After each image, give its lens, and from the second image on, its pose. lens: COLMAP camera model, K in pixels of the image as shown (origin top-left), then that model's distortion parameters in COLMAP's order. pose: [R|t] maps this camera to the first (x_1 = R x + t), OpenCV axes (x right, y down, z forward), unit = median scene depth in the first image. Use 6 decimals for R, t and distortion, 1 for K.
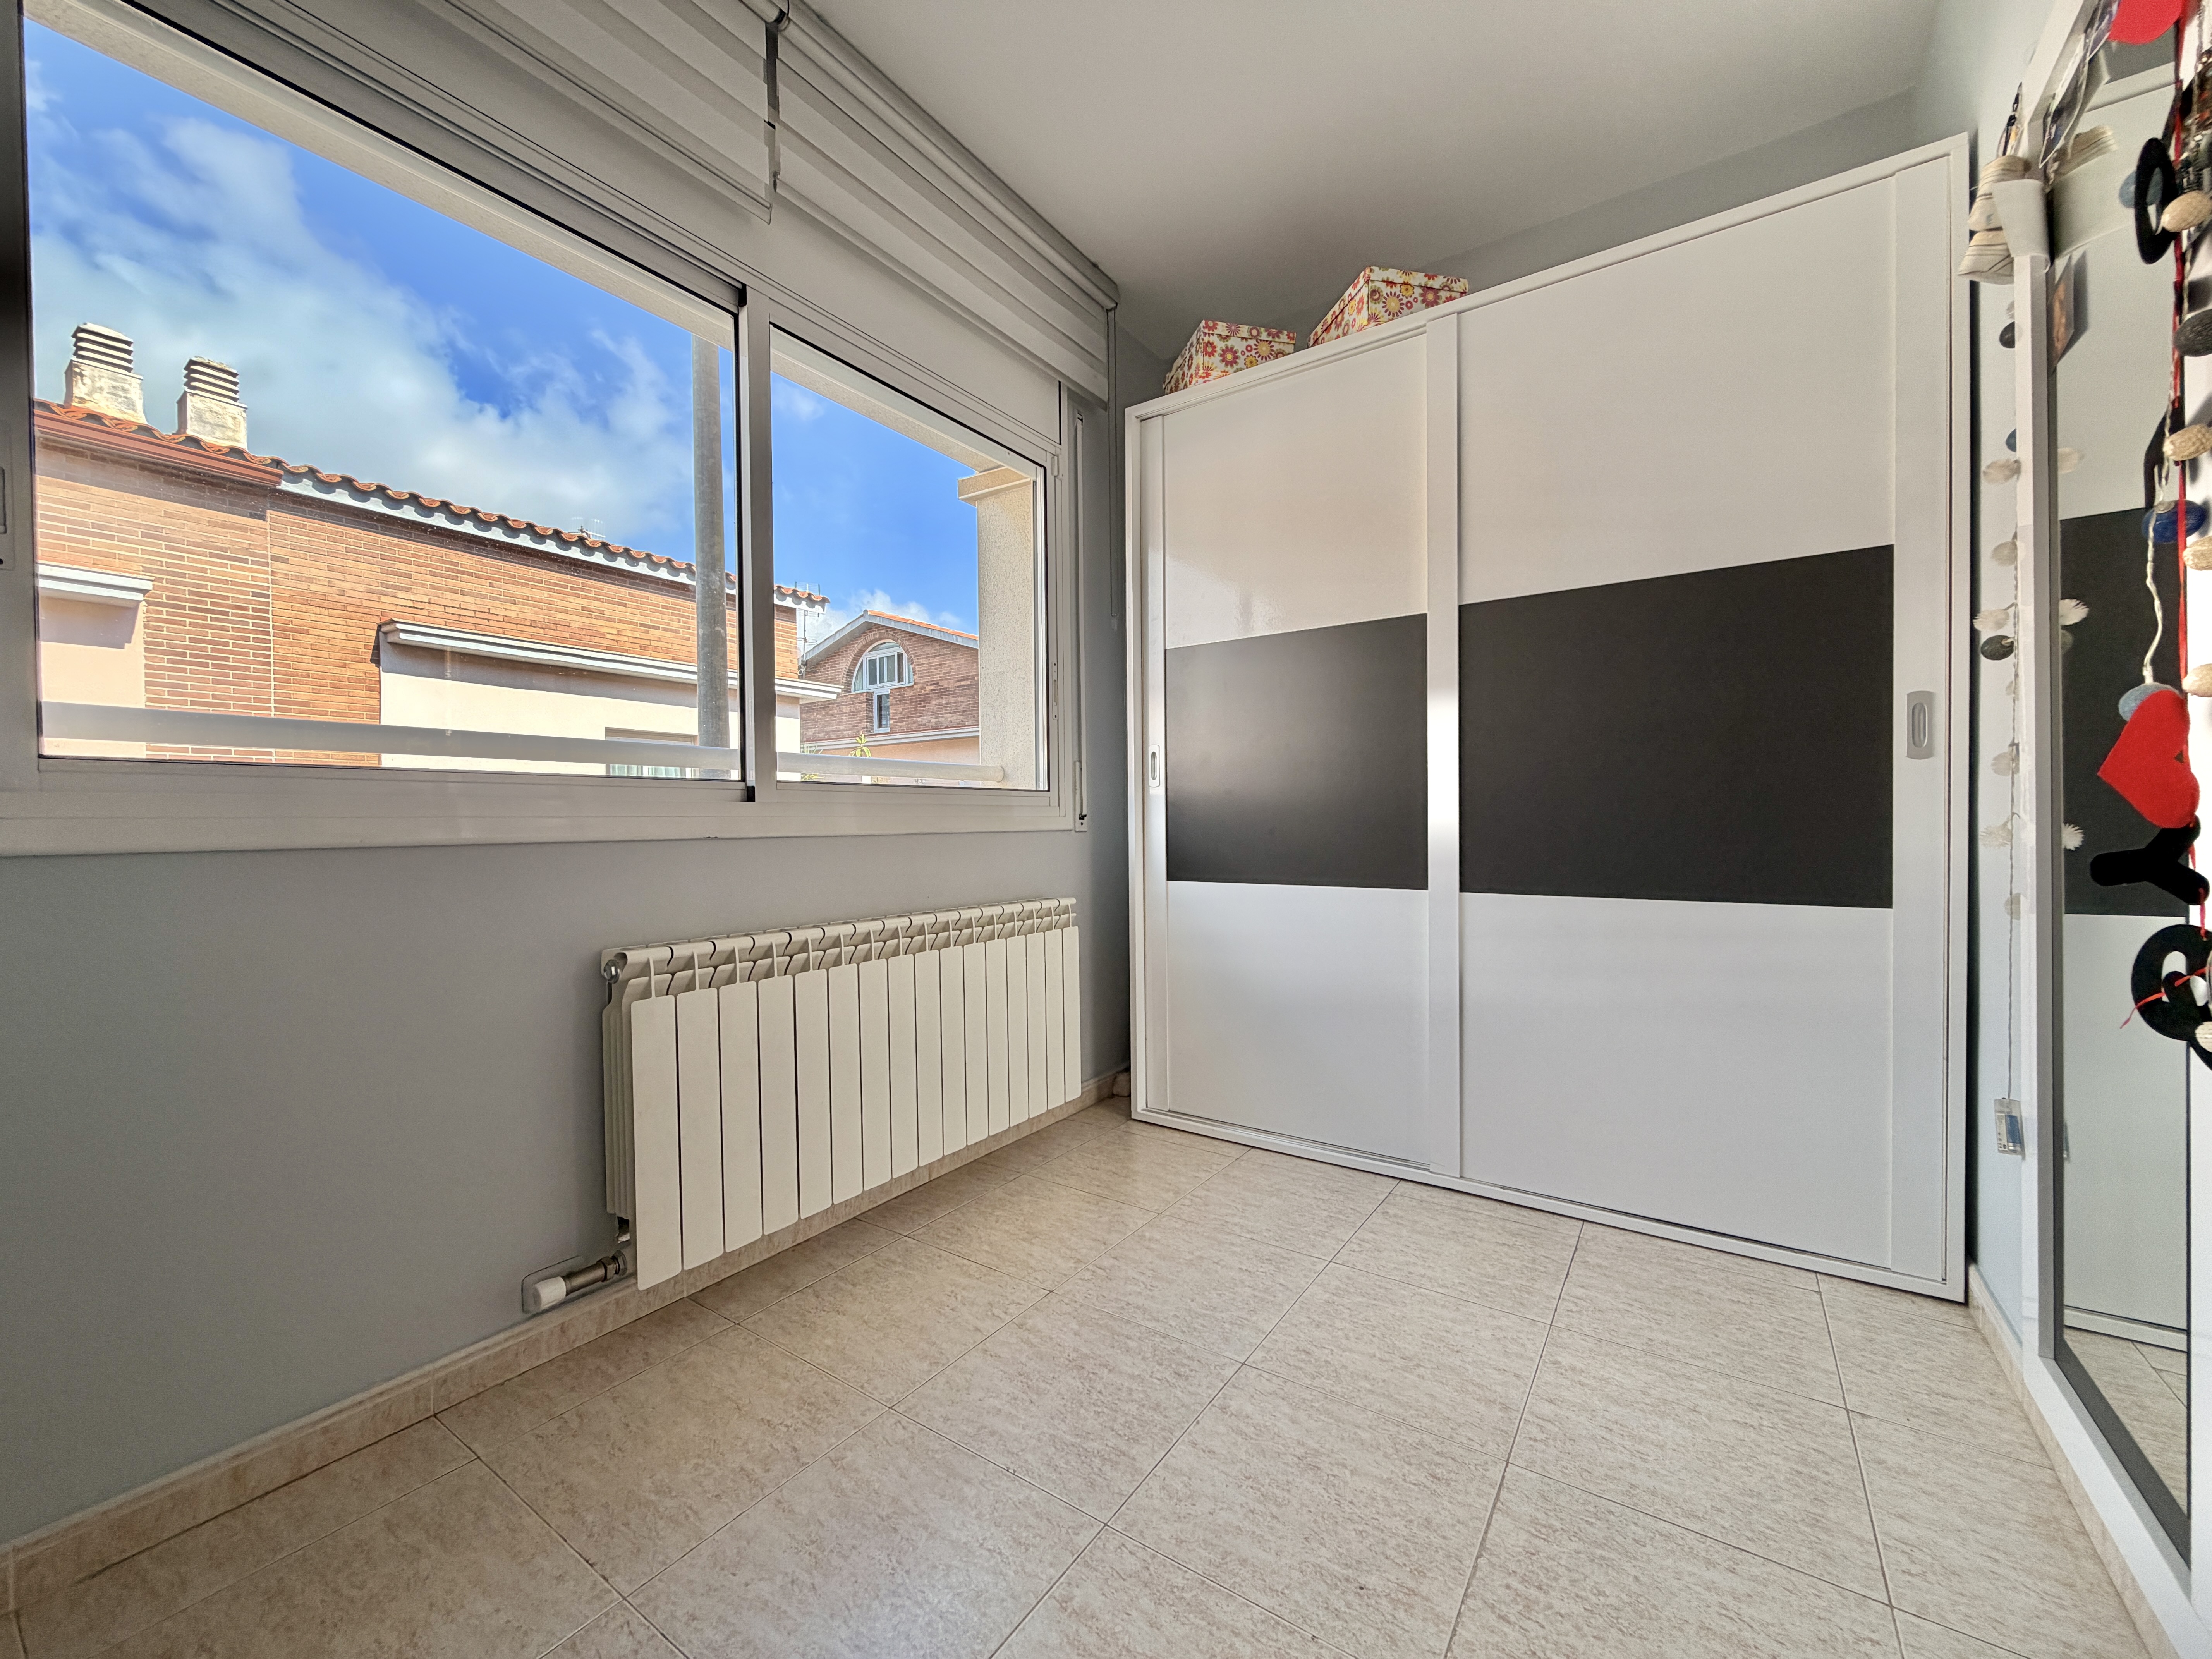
lens RADIAL K [[883.0, 0, 1101.7], [0, 883.0, 837.9], [0, 0, 1]] dist [0.001505, -0.000361]
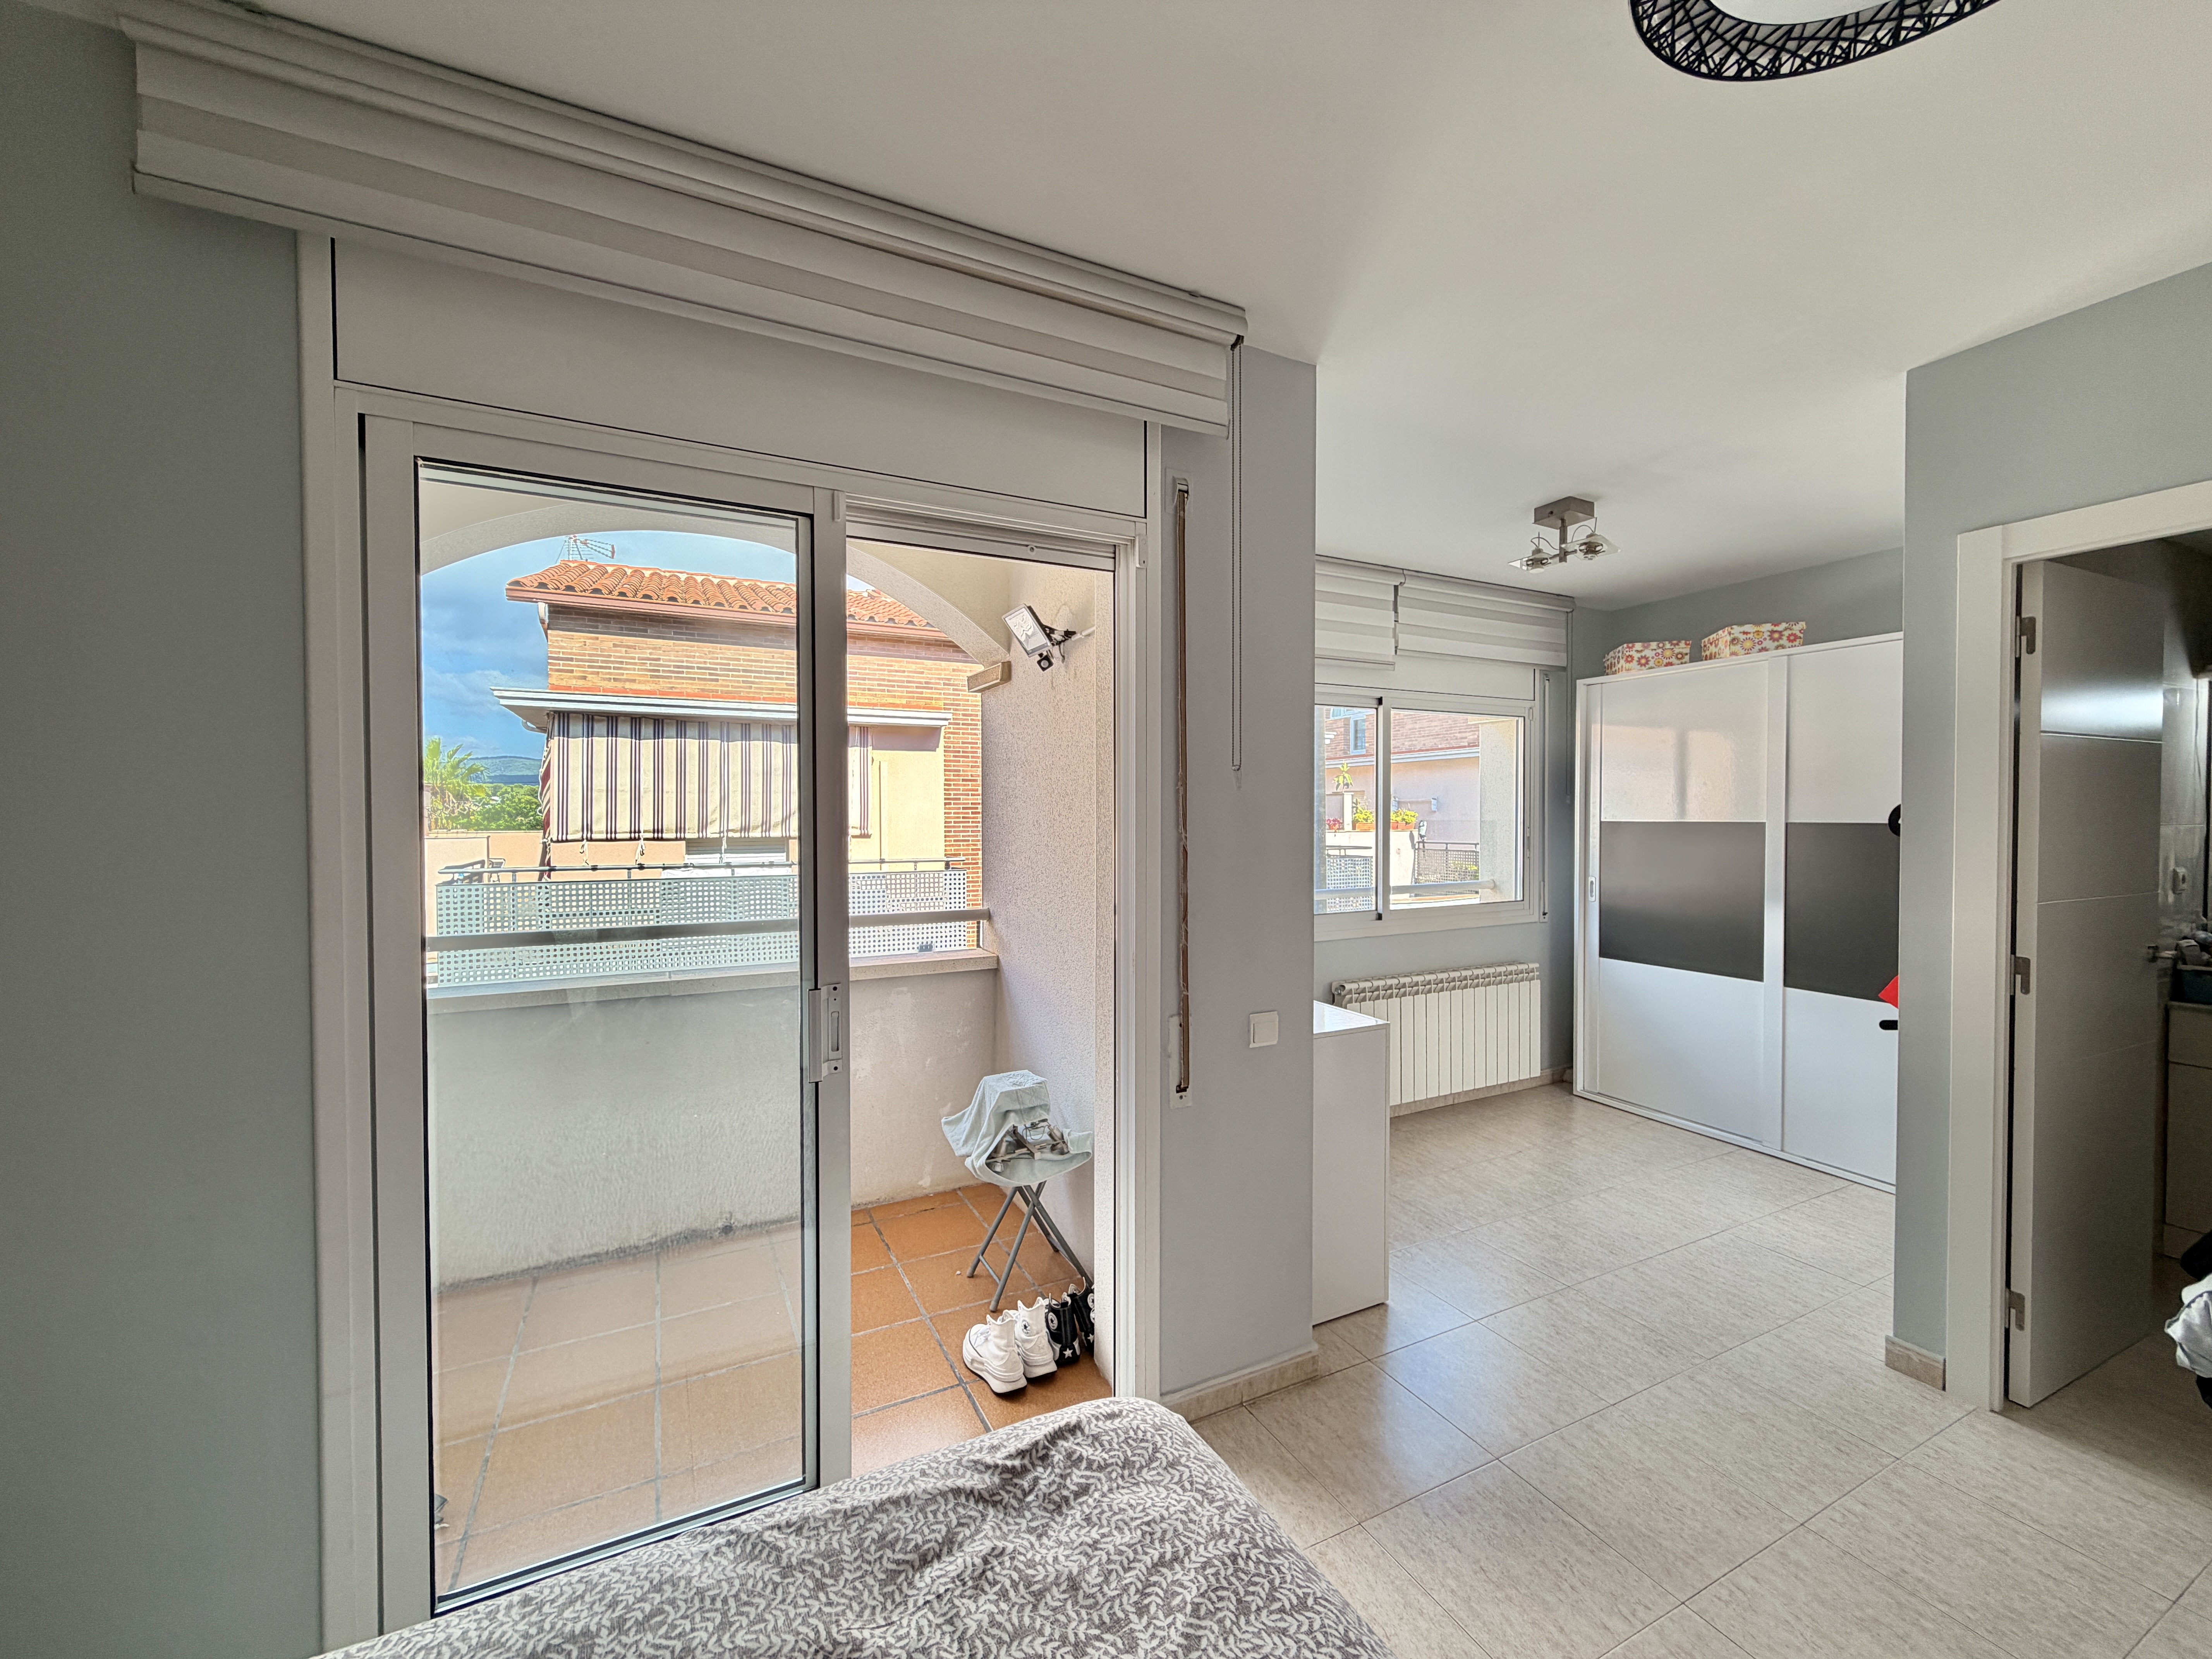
lens RADIAL K [[883.0, 0, 1103.0], [0, 883.0, 834.9], [0, 0, 1]] dist [0.001505, -0.000361]
pose [[0.876340, 0.017092, -0.481389, 0.053483], [-0.013000, 0.999845, 0.011835, -0.201658], [0.481517, -0.004114, 0.876427, -0.979934]]
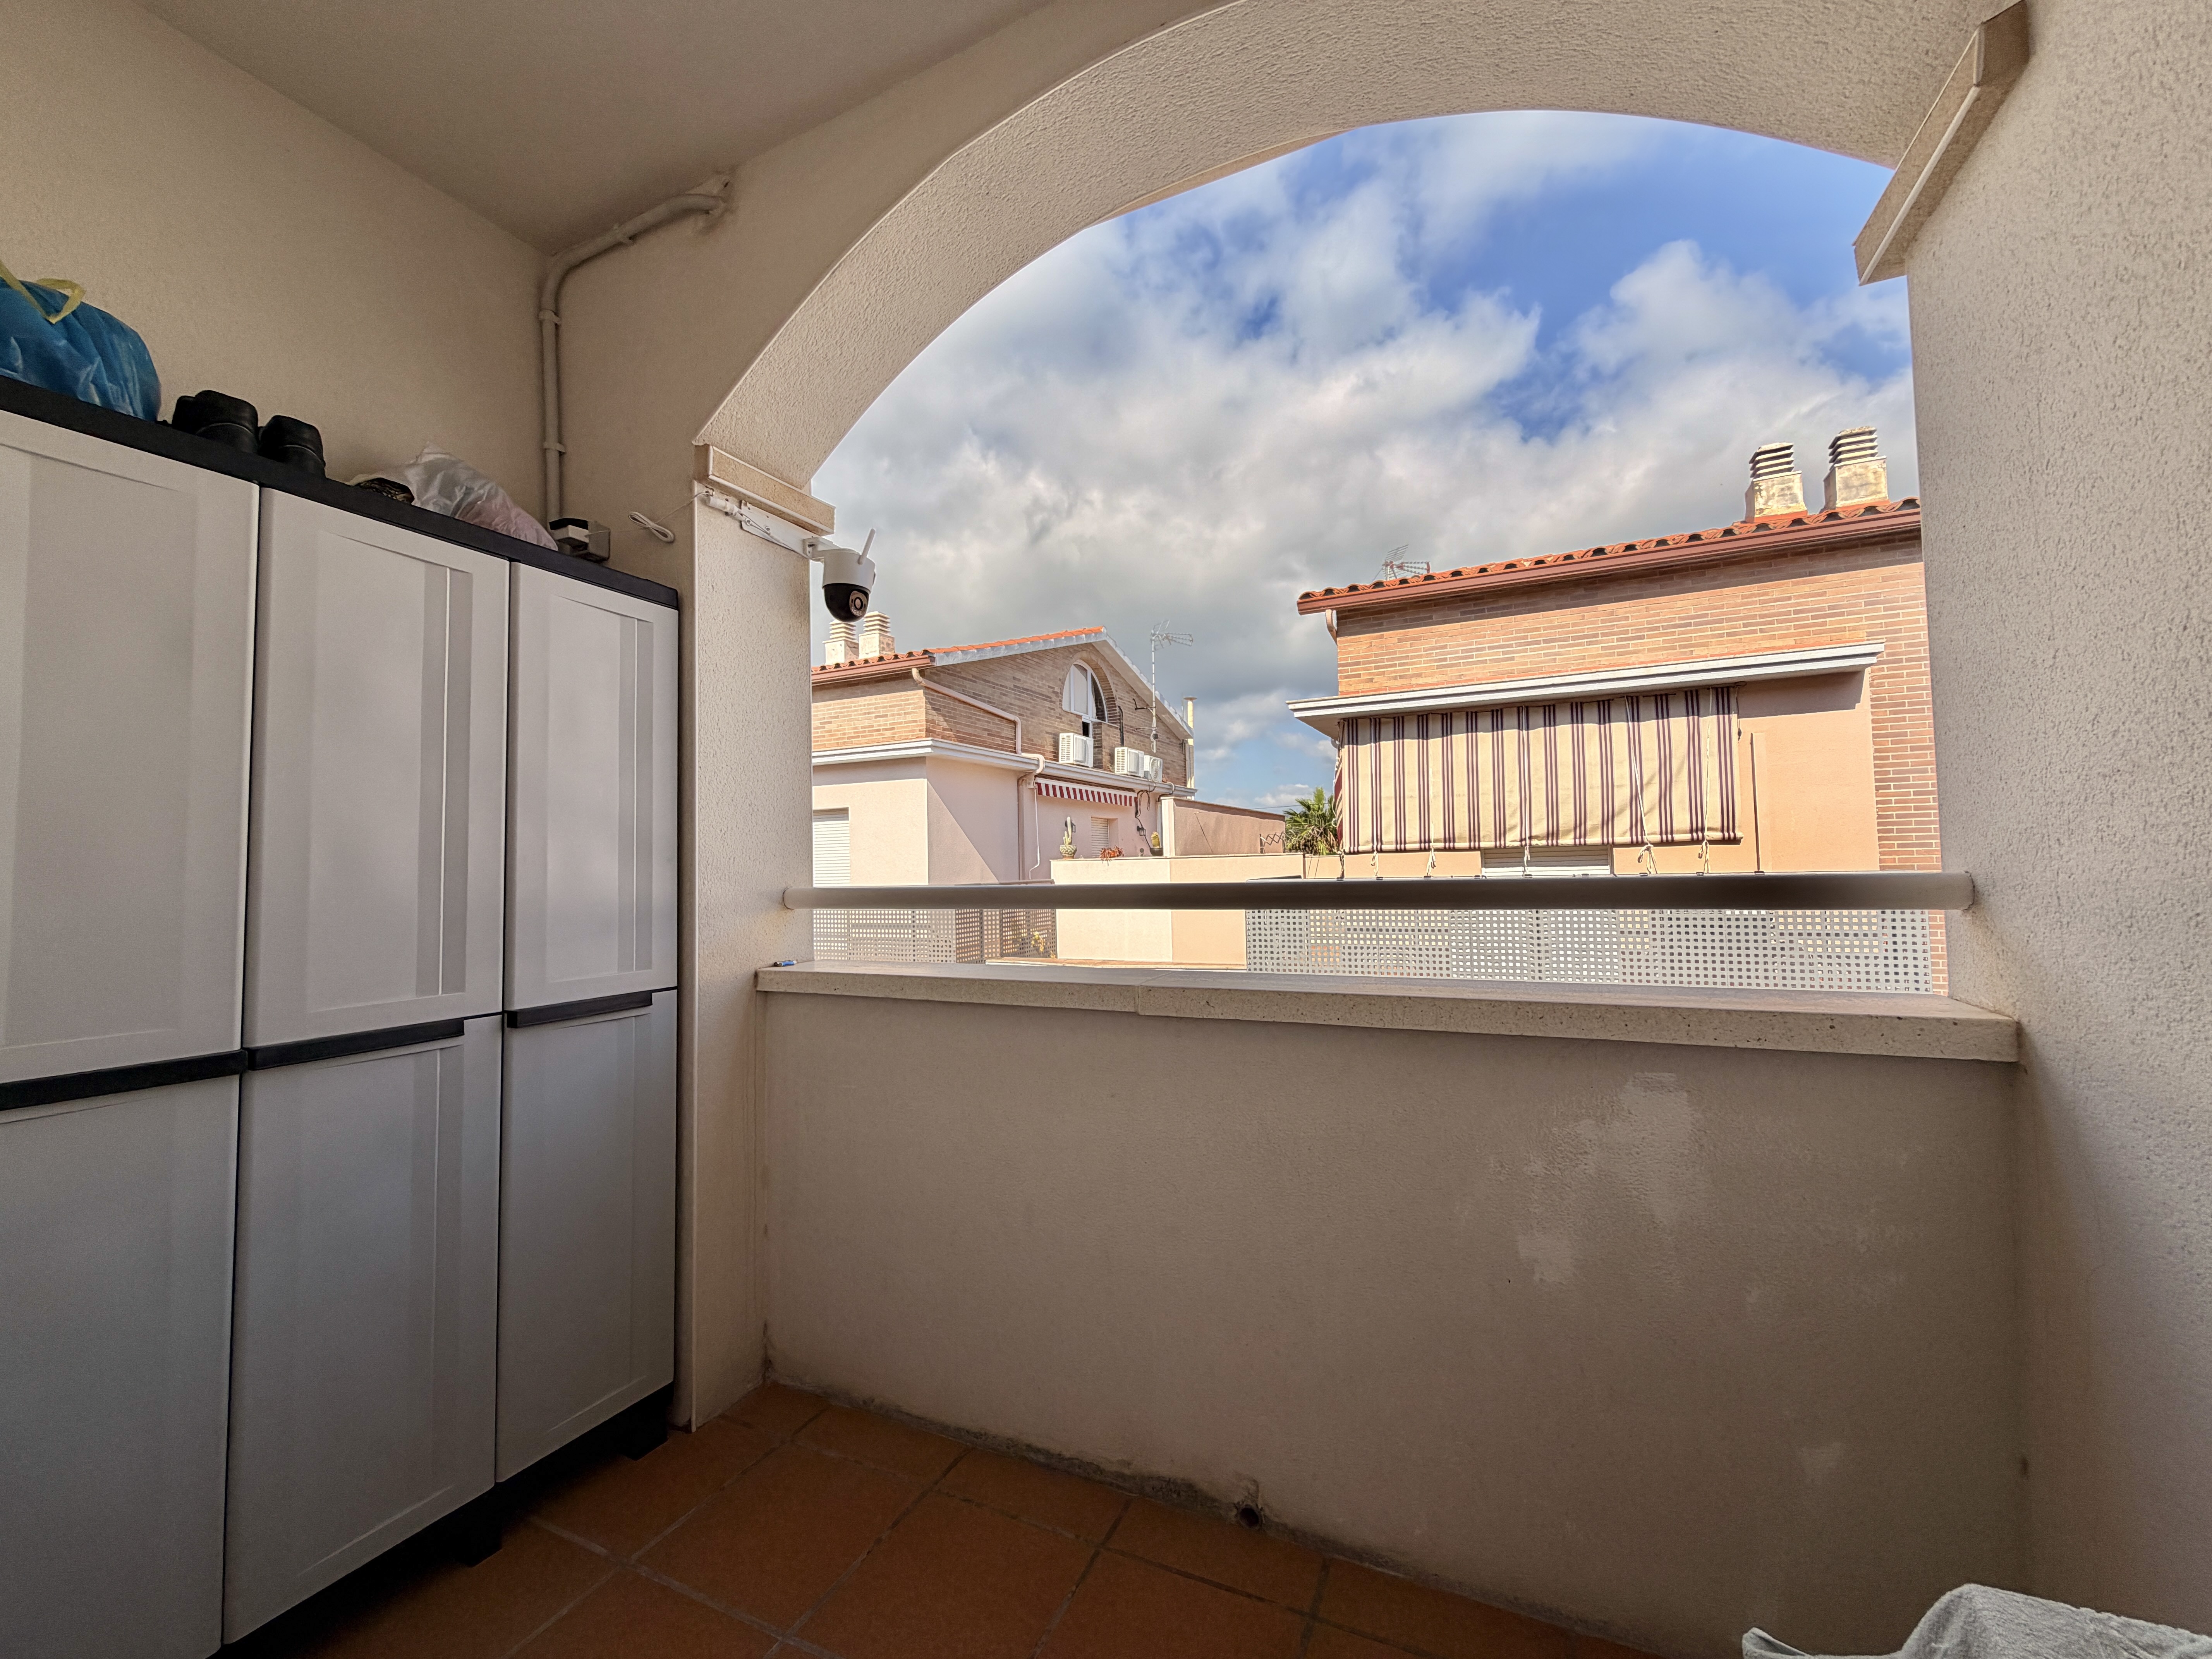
lens RADIAL K [[883.0, 0, 1100.7], [0, 883.0, 831.8], [0, 0, 1]] dist [0.001505, -0.000361]
pose [[0.156794, -0.031872, -0.987117, -0.399367], [0.006521, 0.999491, -0.031236, -0.074707], [0.987610, -0.001539, 0.156922, -0.349378]]
